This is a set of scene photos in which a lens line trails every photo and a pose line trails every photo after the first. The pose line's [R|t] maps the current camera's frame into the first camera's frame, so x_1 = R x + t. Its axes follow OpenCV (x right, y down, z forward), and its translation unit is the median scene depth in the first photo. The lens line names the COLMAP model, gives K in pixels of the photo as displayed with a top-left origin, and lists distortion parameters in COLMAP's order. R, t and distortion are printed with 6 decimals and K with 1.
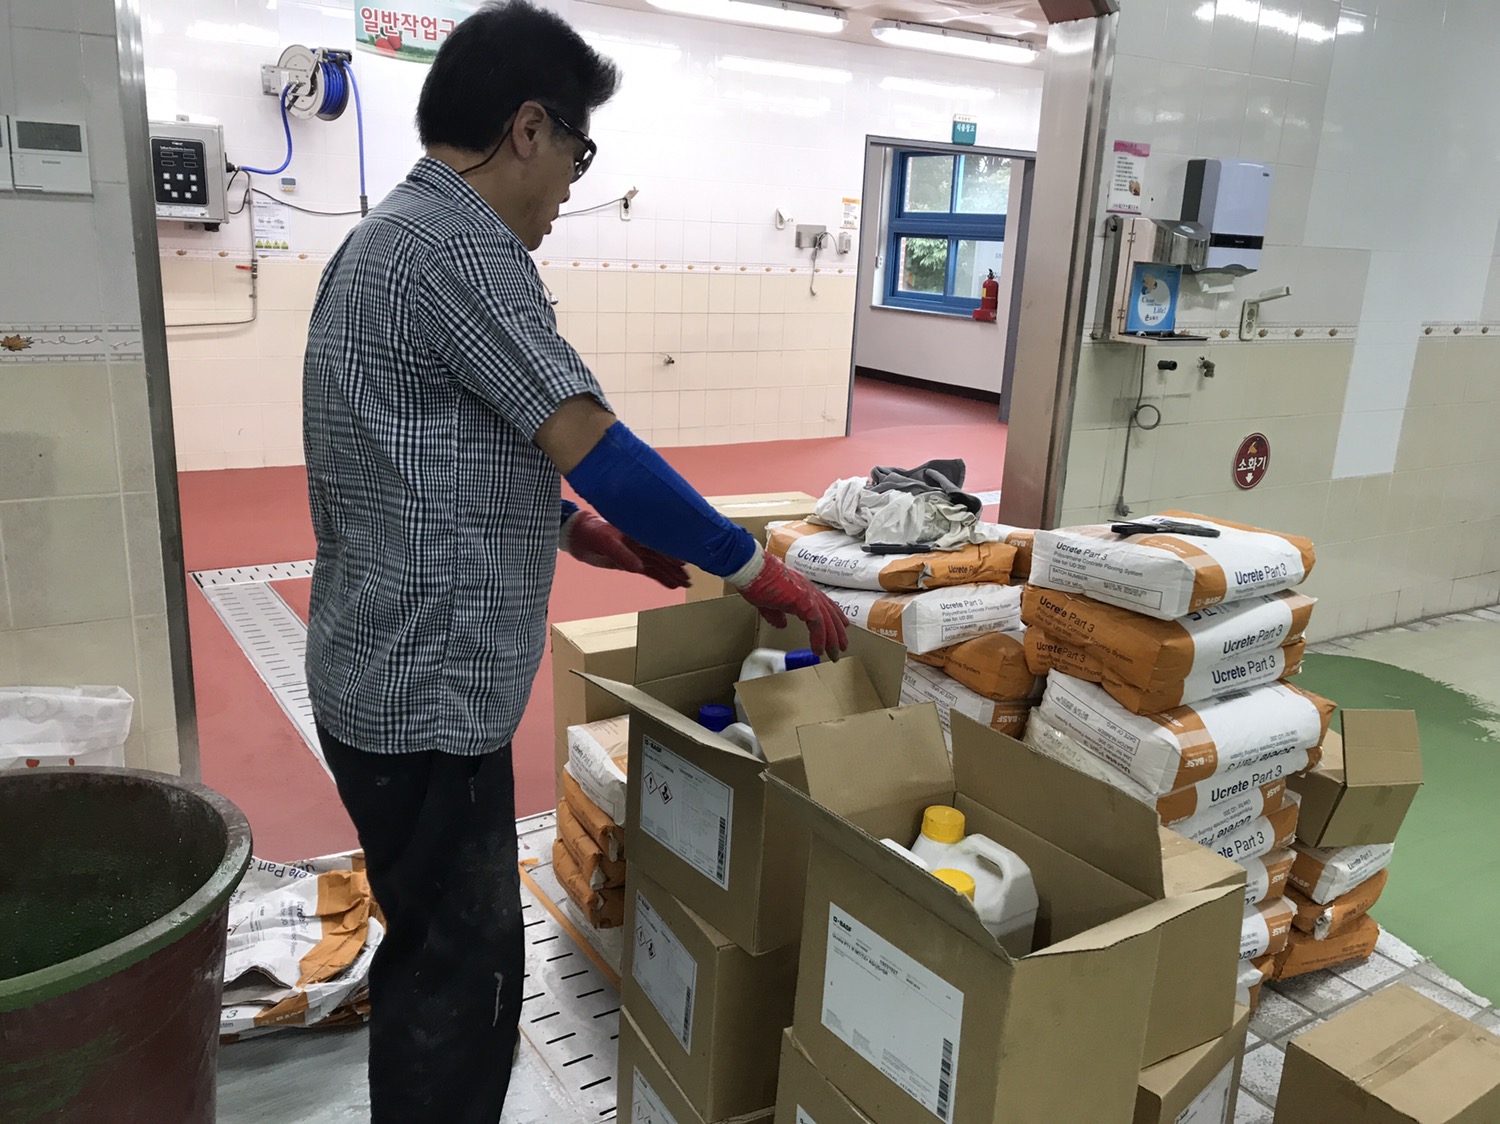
lens RADIAL K [[1199.8, 0, 750.0], [0, 1199.8, 562.0], [0, 0, 1]] dist [0.009144, 0.004098]
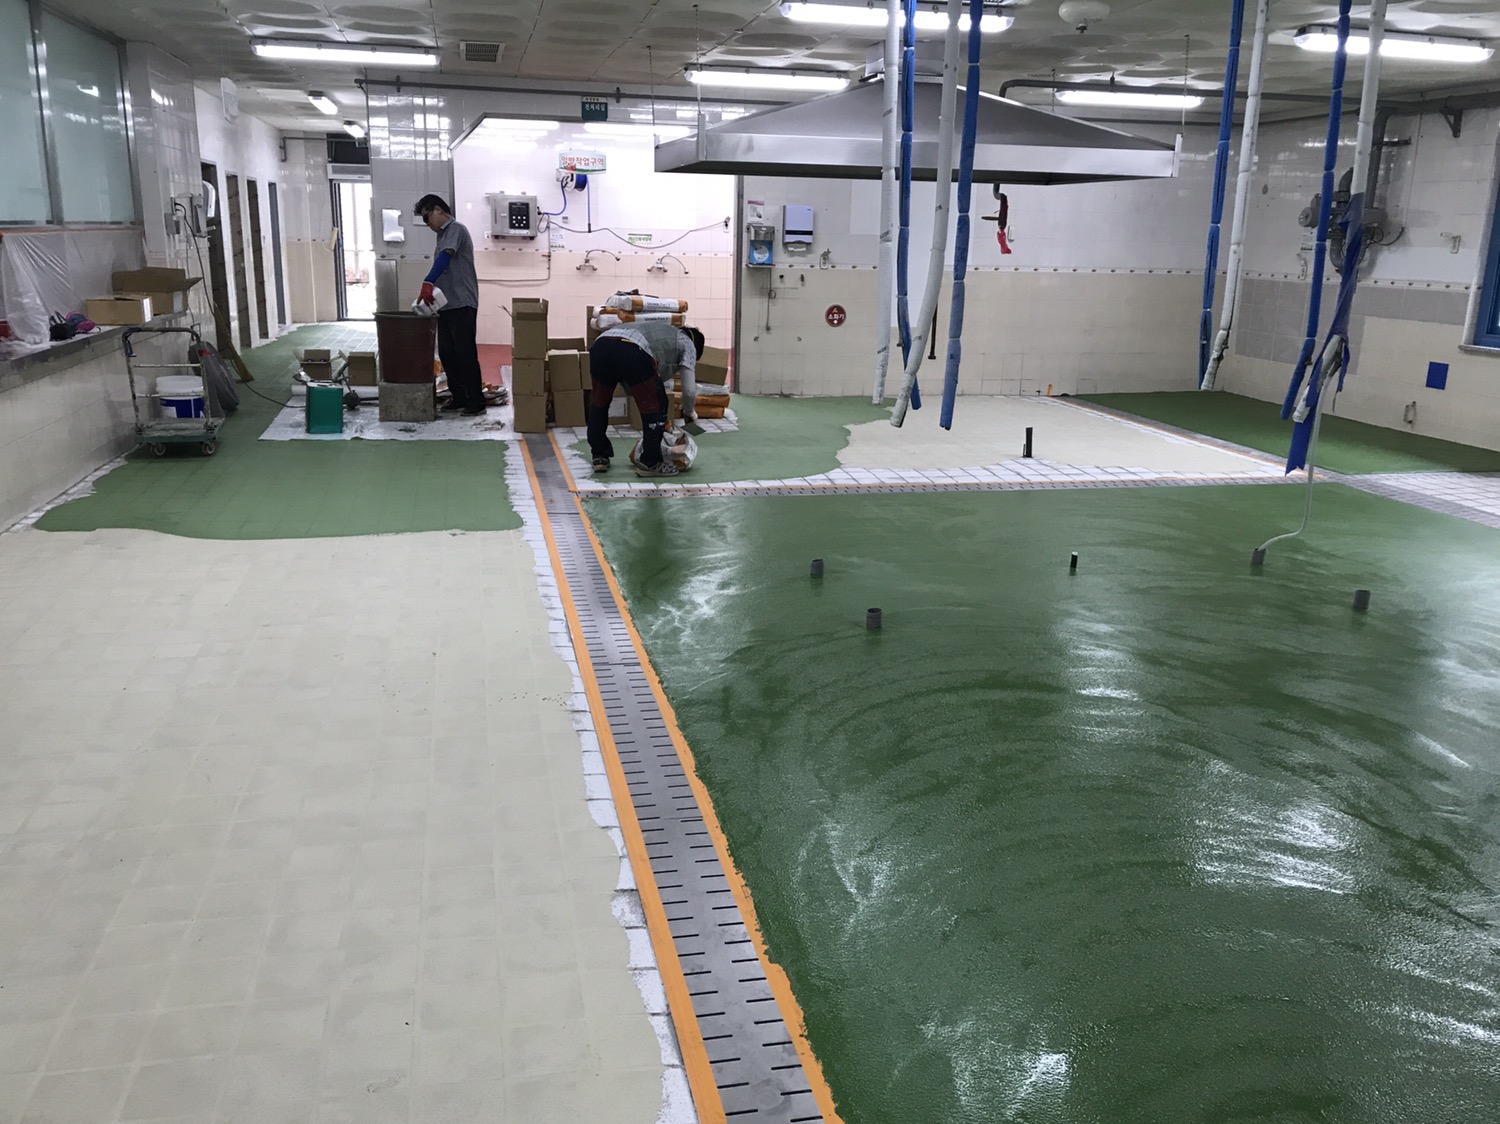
lens RADIAL K [[1199.8, 0, 750.0], [0, 1199.8, 562.0], [0, 0, 1]] dist [0.009144, 0.004098]
pose [[0.936907, 0.072159, -0.342049, 0.834729], [-0.077286, 0.997008, -0.001364, 0.336258], [0.340927, 0.027714, 0.939681, -1.086954]]
